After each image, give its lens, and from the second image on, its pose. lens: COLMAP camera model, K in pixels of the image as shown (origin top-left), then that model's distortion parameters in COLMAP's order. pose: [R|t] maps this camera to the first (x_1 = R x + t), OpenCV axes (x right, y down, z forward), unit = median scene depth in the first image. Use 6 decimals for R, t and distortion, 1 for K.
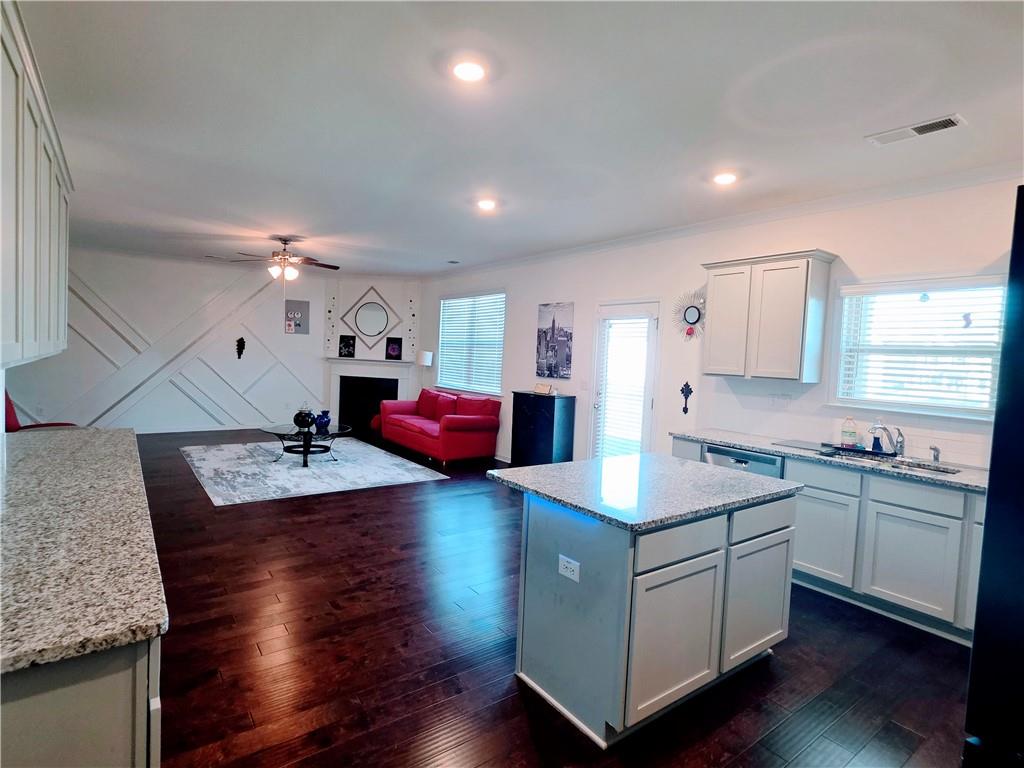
lens RADIAL K [[530.2, 0, 513.8], [0, 530.2, 381.9], [0, 0, 1]] dist [0.000653, 0.000883]
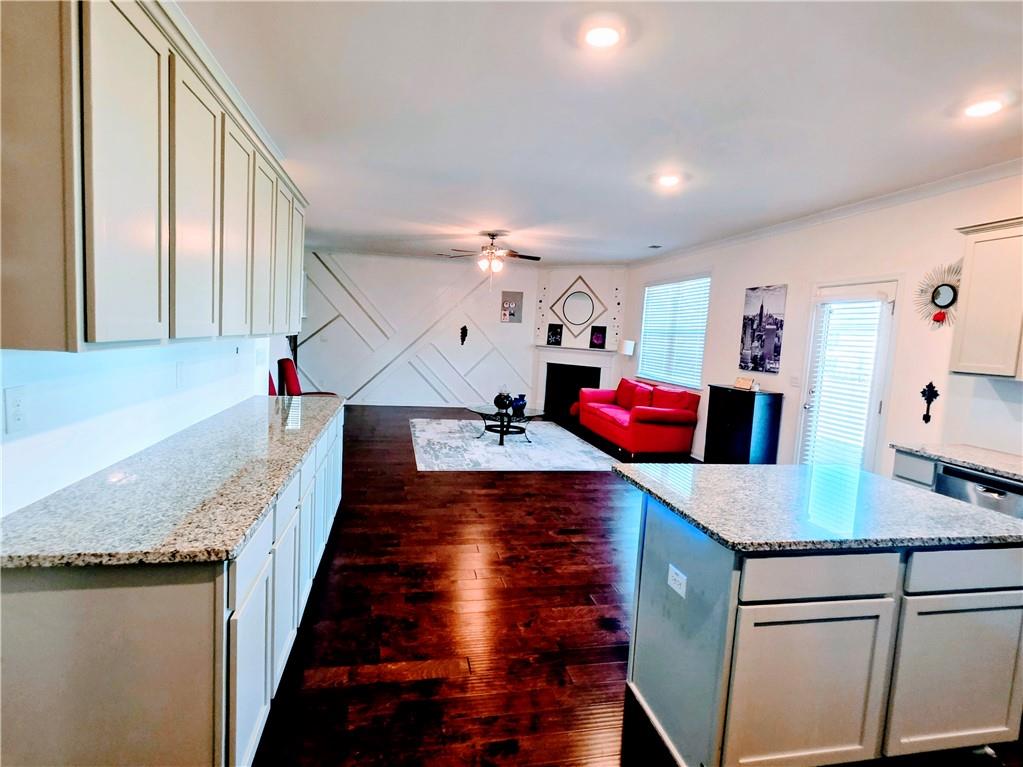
lens RADIAL K [[529.7, 0, 513.9], [0, 529.7, 381.9], [0, 0, 1]] dist [0.000653, 0.000883]
pose [[0.909530, 0.045799, -0.413108, 0.070079], [-0.038304, 0.998917, 0.026413, 0.002021], [0.413870, -0.008199, 0.910299, 0.028199]]
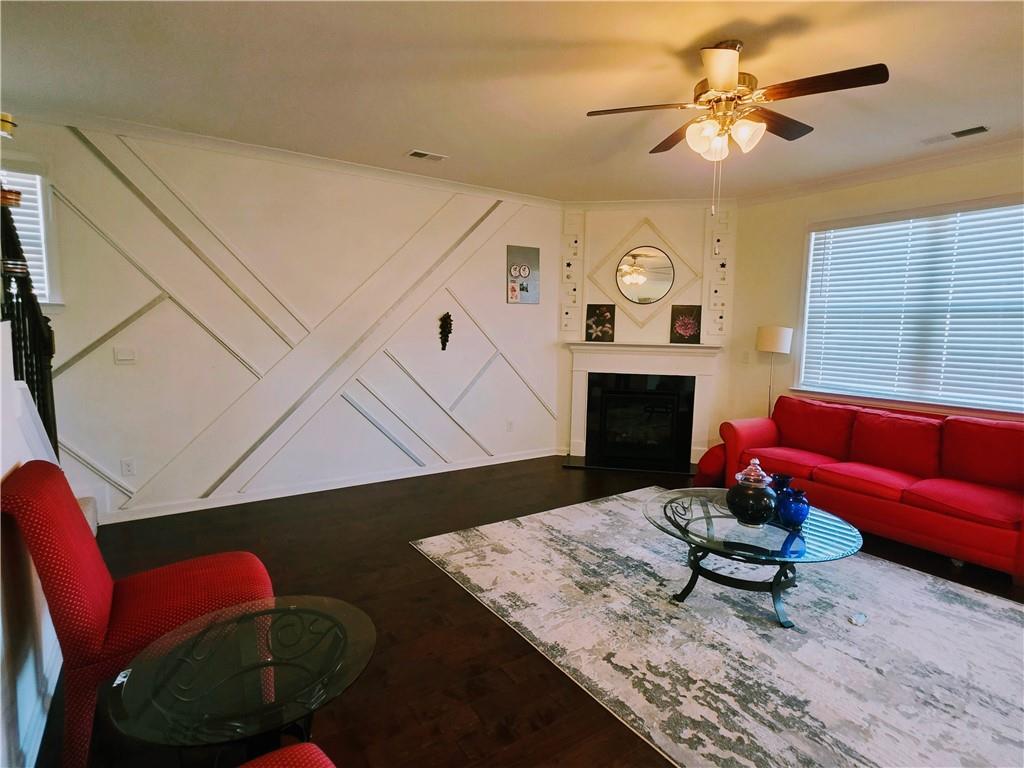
lens RADIAL K [[530.2, 0, 518.4], [0, 530.2, 384.0], [0, 0, 1]] dist [0.000653, 0.000883]
pose [[0.998573, -0.023485, -0.047973, -0.569220], [0.026072, 0.998199, 0.054035, -0.049579], [0.046617, -0.055209, 0.997386, 0.594504]]
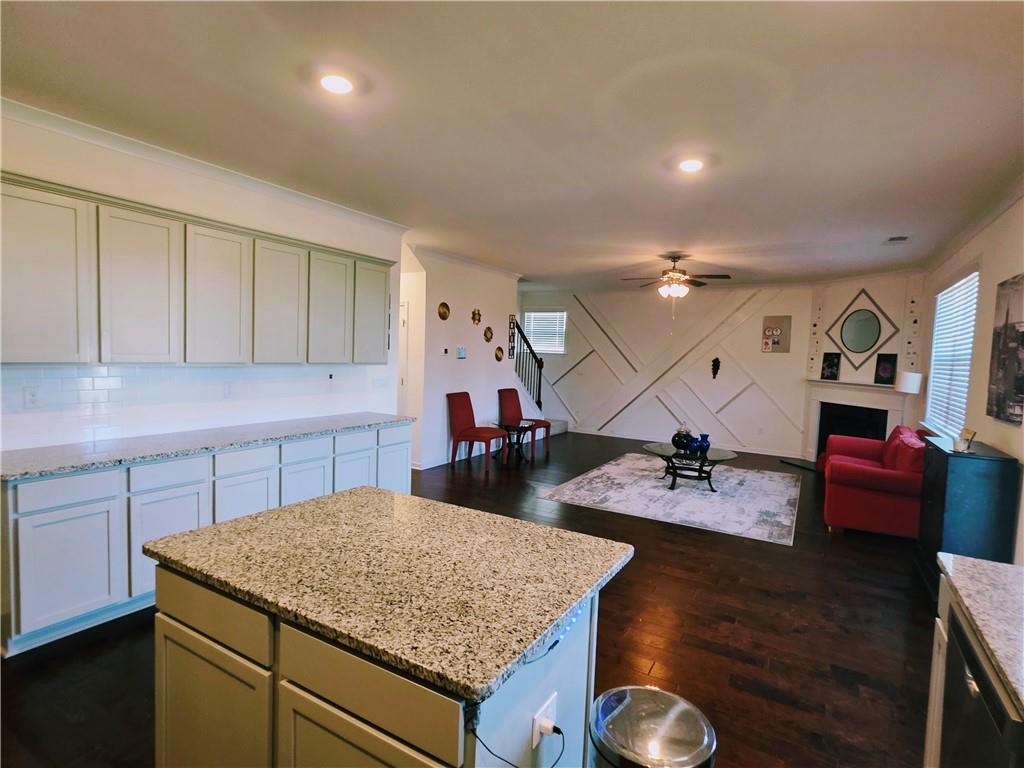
lens RADIAL K [[530.2, 0, 518.2], [0, 530.2, 385.5], [0, 0, 1]] dist [0.000653, 0.000883]
pose [[0.396540, 0.028534, -0.917574, 0.371114], [-0.065322, 0.997860, 0.002801, -0.012153], [0.915690, 0.058827, 0.397556, 0.350089]]
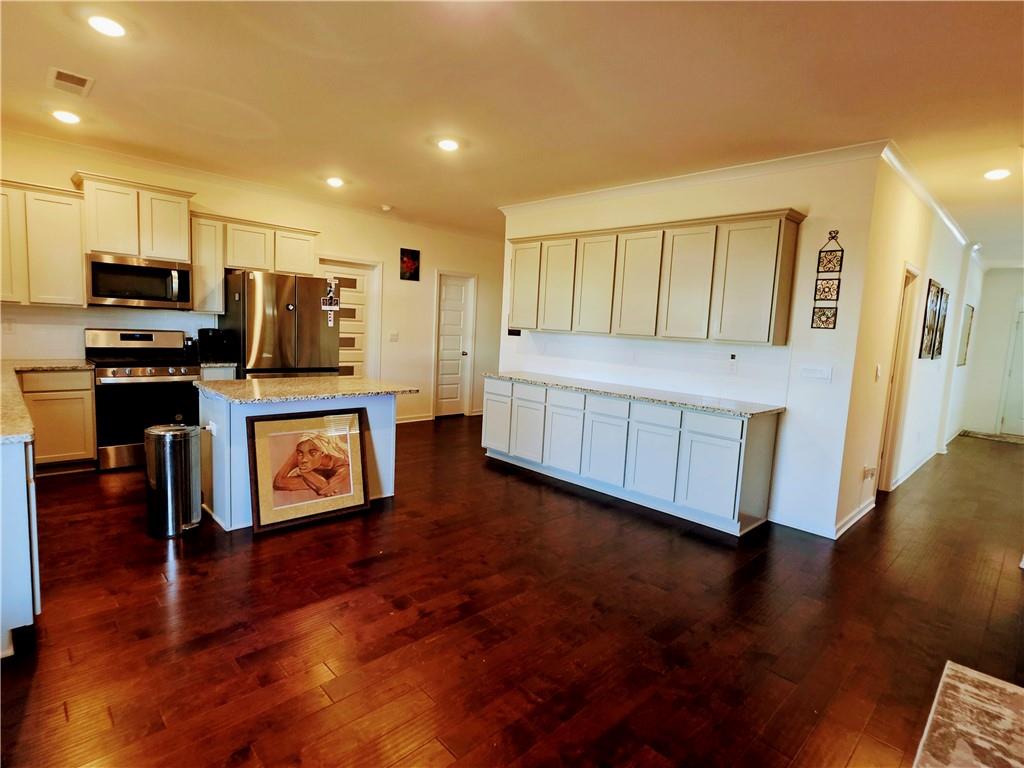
lens RADIAL K [[530.2, 0, 516.2], [0, 530.2, 386.1], [0, 0, 1]] dist [0.000653, 0.000883]
pose [[-0.985699, -0.083049, -0.146629, -0.041066], [-0.106272, 0.981637, 0.158414, -0.046152], [0.130781, 0.171731, -0.976424, 1.029902]]
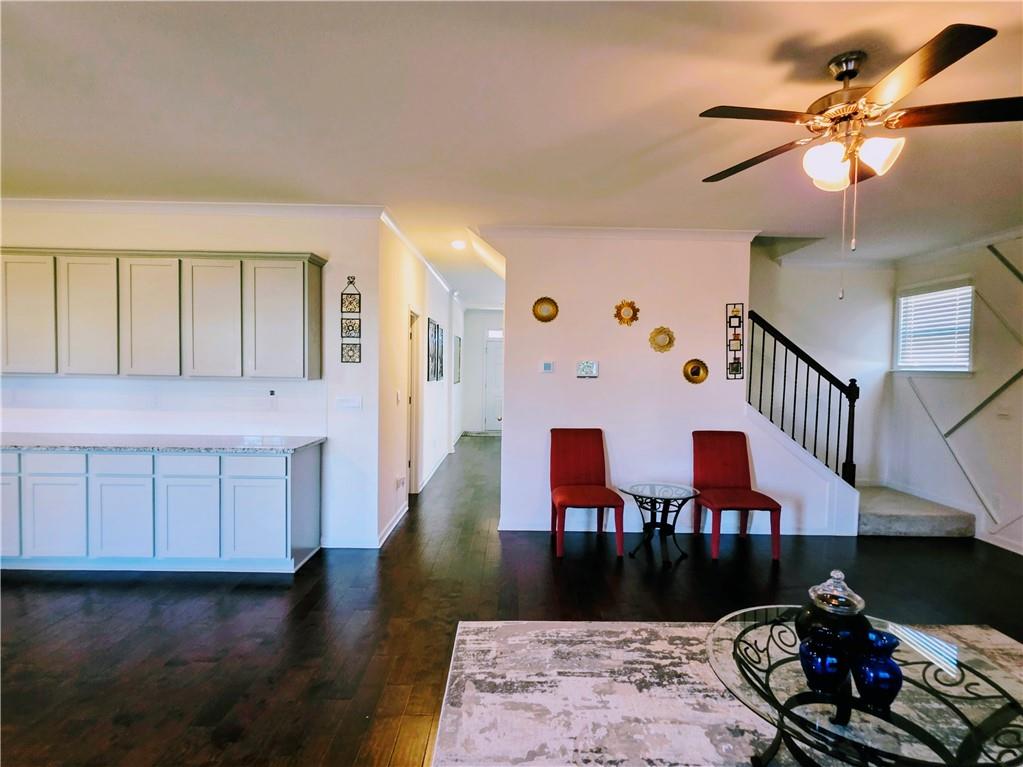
lens RADIAL K [[529.7, 0, 519.5], [0, 529.7, 382.7], [0, 0, 1]] dist [0.000653, 0.000883]
pose [[-0.585890, -0.031537, -0.809777, -0.049289], [-0.084709, 0.996152, 0.022493, -0.059889], [0.805951, 0.081774, -0.586307, 1.044768]]
